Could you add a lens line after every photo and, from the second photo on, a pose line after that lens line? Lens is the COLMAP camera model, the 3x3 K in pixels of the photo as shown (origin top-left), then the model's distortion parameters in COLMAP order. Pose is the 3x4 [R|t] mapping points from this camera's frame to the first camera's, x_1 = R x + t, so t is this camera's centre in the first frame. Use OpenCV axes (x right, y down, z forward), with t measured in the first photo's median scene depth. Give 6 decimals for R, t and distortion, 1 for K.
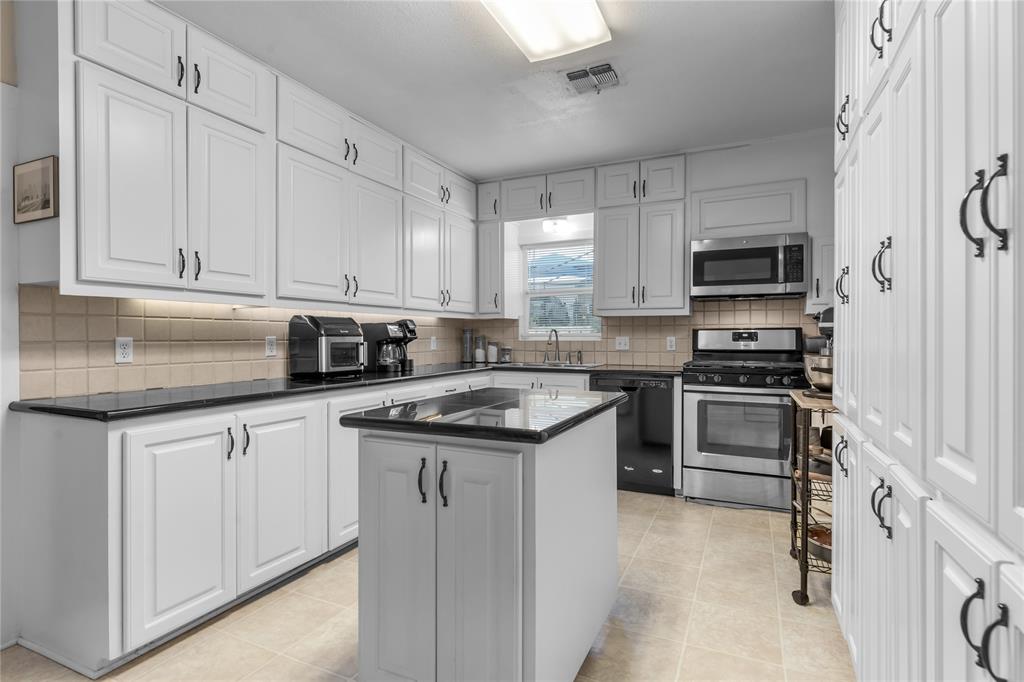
lens RADIAL K [[511.7, 0, 510.1], [0, 511.7, 340.8], [0, 0, 1]] dist [0.000535, 0.001094]
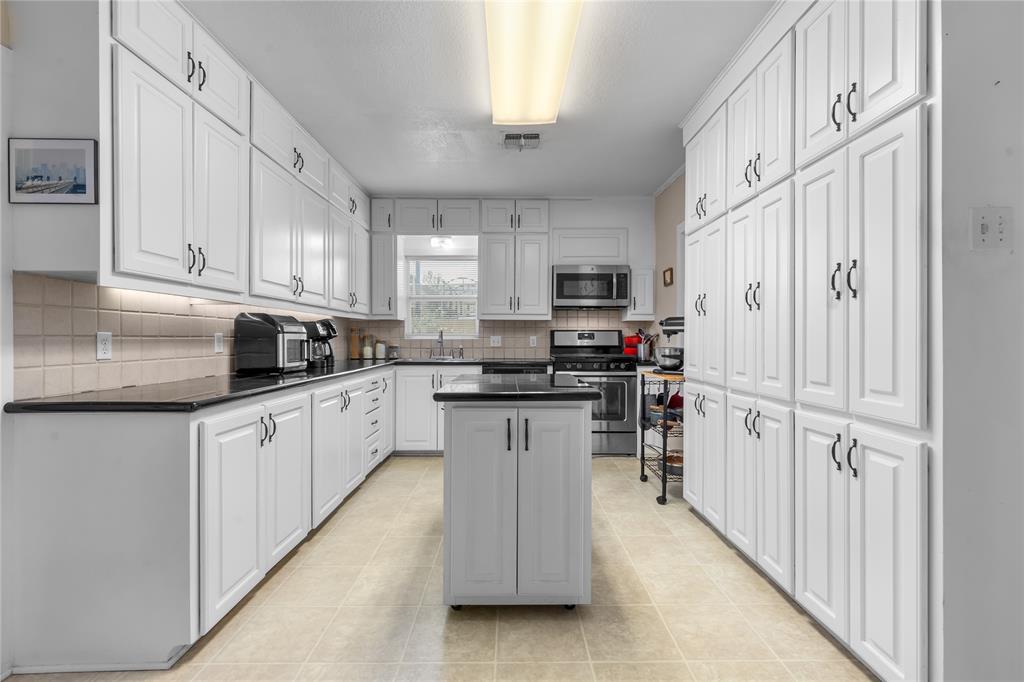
lens RADIAL K [[467.3, 0, 515.2], [0, 467.3, 340.2], [0, 0, 1]] dist [0.011402, -0.000983]
pose [[0.900869, 0.000989, 0.434090, -0.358175], [0.000473, 0.999995, -0.003261, 0.009155], [-0.434091, 0.003143, 0.900863, -0.082722]]
